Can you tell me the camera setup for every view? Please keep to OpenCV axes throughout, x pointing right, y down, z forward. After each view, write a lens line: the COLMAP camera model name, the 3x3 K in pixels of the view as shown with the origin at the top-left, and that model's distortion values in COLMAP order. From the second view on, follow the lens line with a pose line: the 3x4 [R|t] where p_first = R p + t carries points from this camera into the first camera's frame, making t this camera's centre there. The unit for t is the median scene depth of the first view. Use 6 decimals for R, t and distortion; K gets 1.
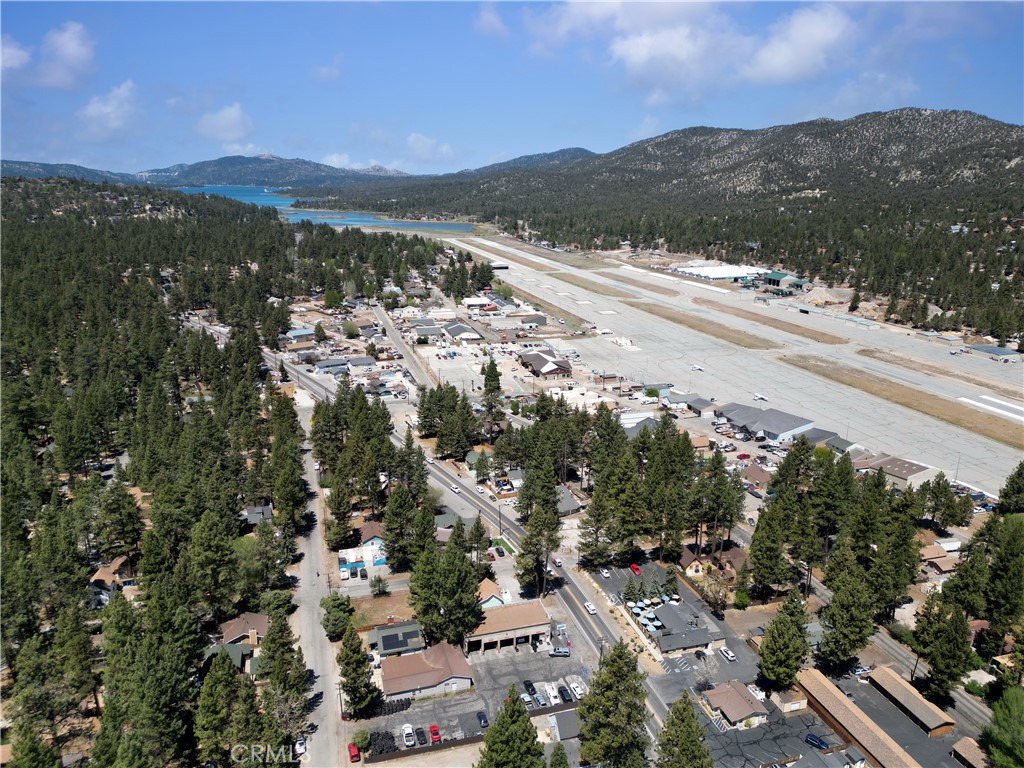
lens RADIAL K [[718.4, 0, 516.3], [0, 718.4, 384.9], [0, 0, 1]] dist [0.094998, -0.102189]
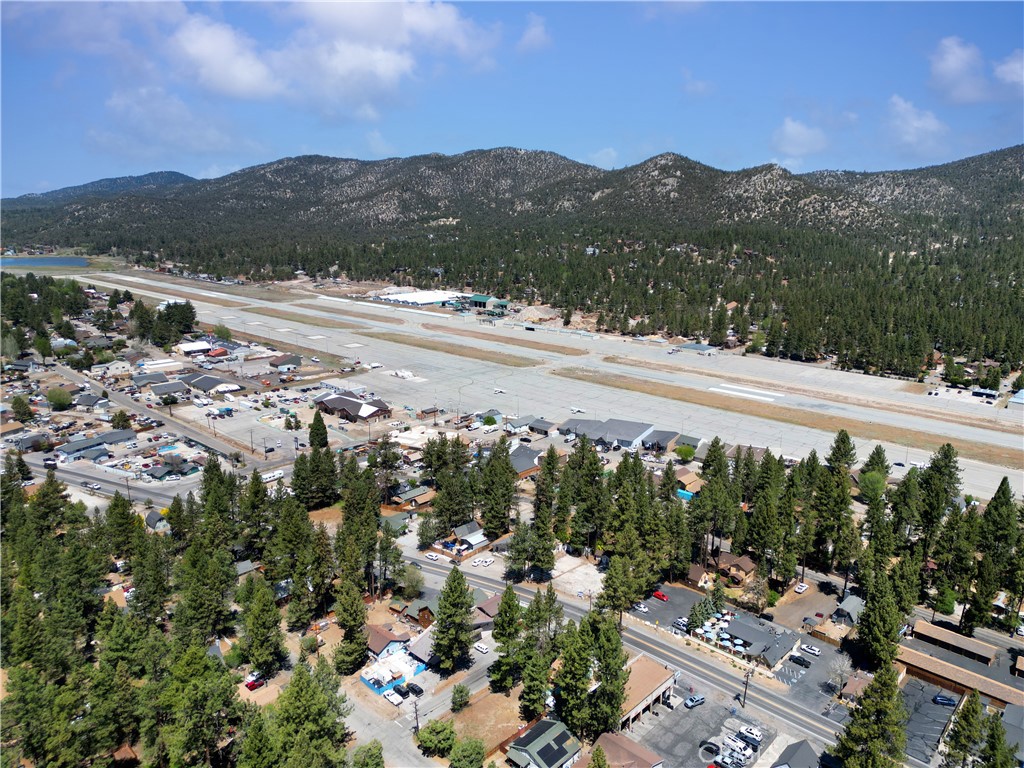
lens RADIAL K [[718.4, 0, 516.3], [0, 718.4, 384.9], [0, 0, 1]] dist [0.094998, -0.102189]
pose [[0.866709, -0.121186, 0.483870, -0.151255], [0.138341, 0.990385, 0.000248, -0.019859], [-0.479247, 0.066724, 0.875140, 0.068523]]
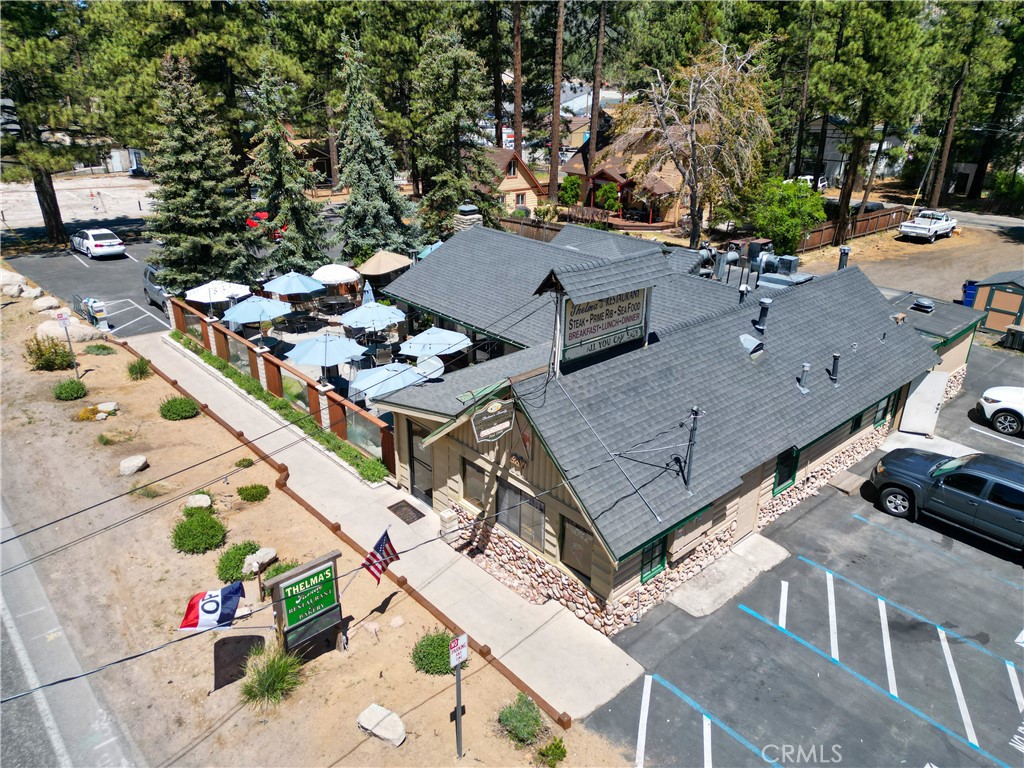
lens RADIAL K [[718.4, 0, 516.3], [0, 718.4, 384.9], [0, 0, 1]] dist [0.094998, -0.102189]
pose [[0.899356, -0.169616, 0.402975, 0.045592], [0.113914, 0.980754, 0.158575, 0.092058], [-0.422116, -0.096711, 0.901368, 0.257336]]
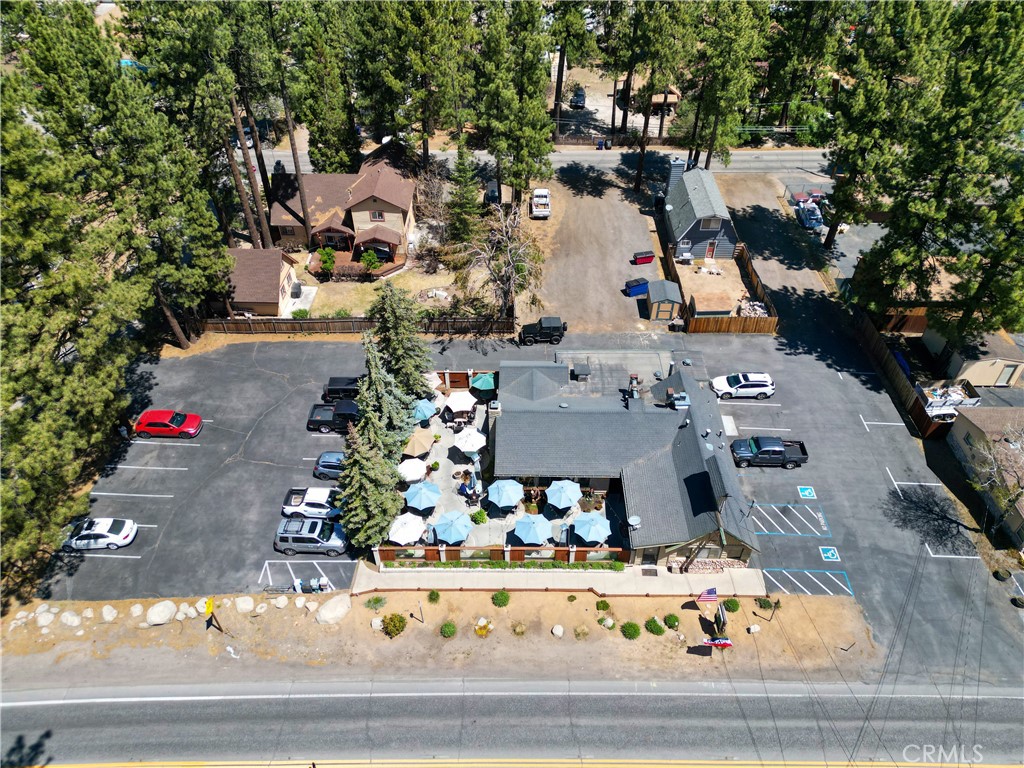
lens RADIAL K [[718.4, 0, 516.3], [0, 718.4, 384.9], [0, 0, 1]] dist [0.094998, -0.102189]
pose [[0.296823, -0.640895, 0.707919, 0.011954], [0.266943, 0.767462, 0.582875, 0.044831], [-0.916863, 0.015963, 0.398883, 0.266061]]
